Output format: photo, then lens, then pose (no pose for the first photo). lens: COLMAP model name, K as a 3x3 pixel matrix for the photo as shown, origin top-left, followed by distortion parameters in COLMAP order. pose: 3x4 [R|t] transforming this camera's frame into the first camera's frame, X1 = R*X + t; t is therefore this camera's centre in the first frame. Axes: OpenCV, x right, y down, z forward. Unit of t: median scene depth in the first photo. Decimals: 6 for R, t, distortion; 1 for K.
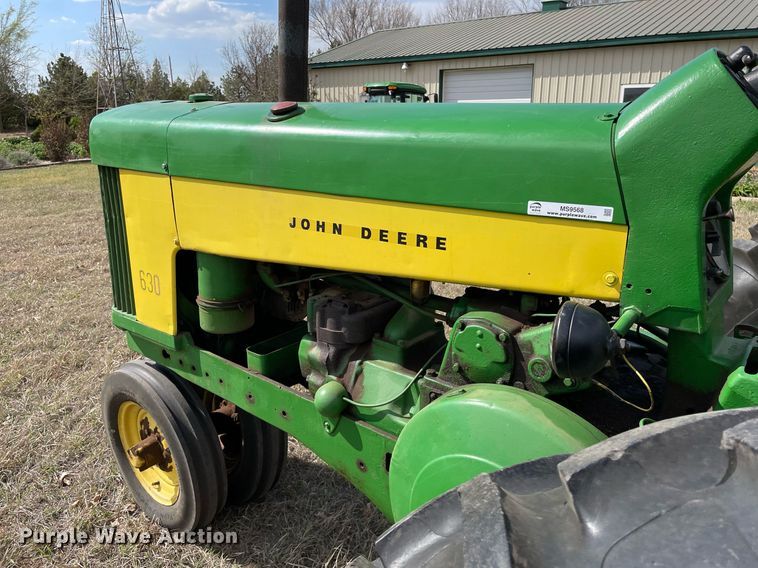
lens RADIAL K [[579.9, 0, 371.0], [0, 579.9, 271.9], [0, 0, 1]] dist [0.093526, -0.124445]
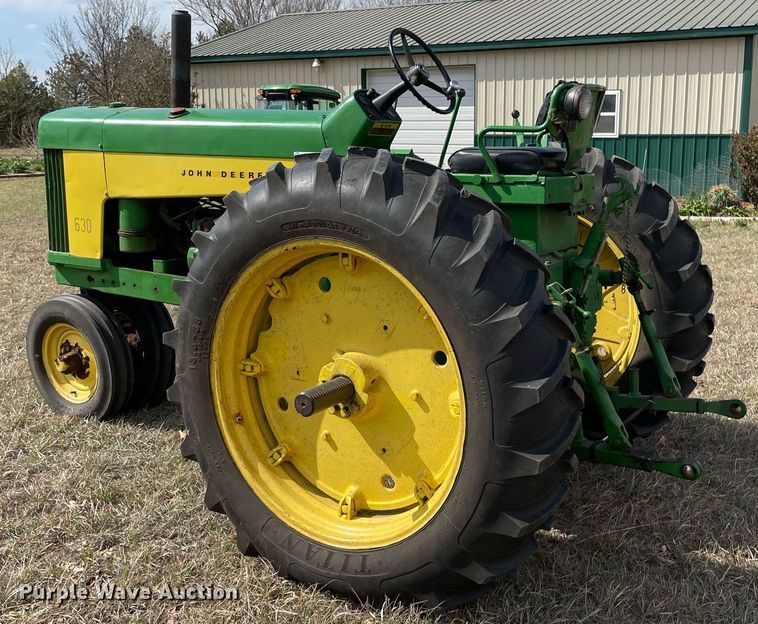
lens RADIAL K [[883.5, 0, 418.1], [0, 883.5, 268.7], [0, 0, 1]] dist [0.085017, -0.046663]
pose [[0.988835, -0.021128, 0.147512, 0.140095], [0.036446, 0.994125, -0.101921, 0.424033], [-0.144492, 0.106160, 0.983795, -1.463336]]
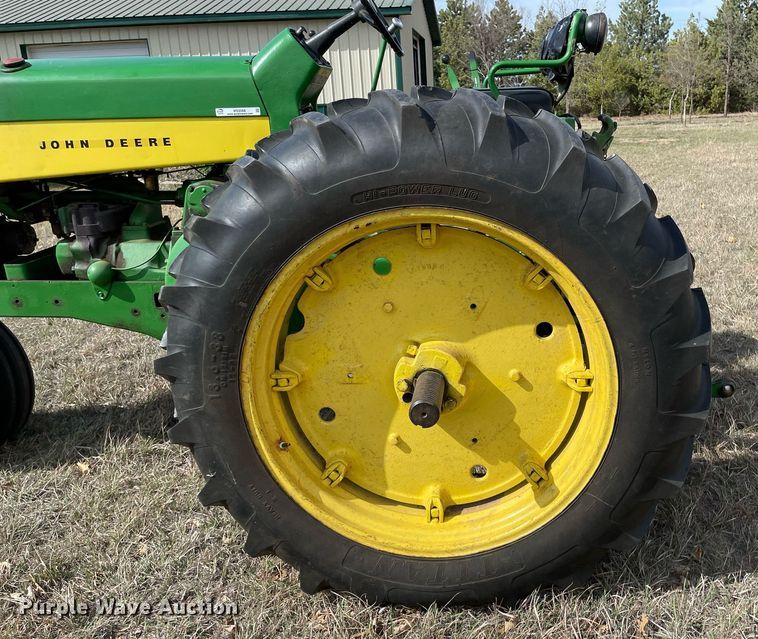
lens RADIAL K [[705.0, 0, 458.6], [0, 705.0, 331.7], [0, 0, 1]] dist [0.088822, -0.124826]
pose [[0.797244, -0.211390, 0.565434, -0.327357], [0.185544, 0.977149, 0.103700, 0.287266], [-0.574435, 0.022239, 0.818248, -0.765413]]
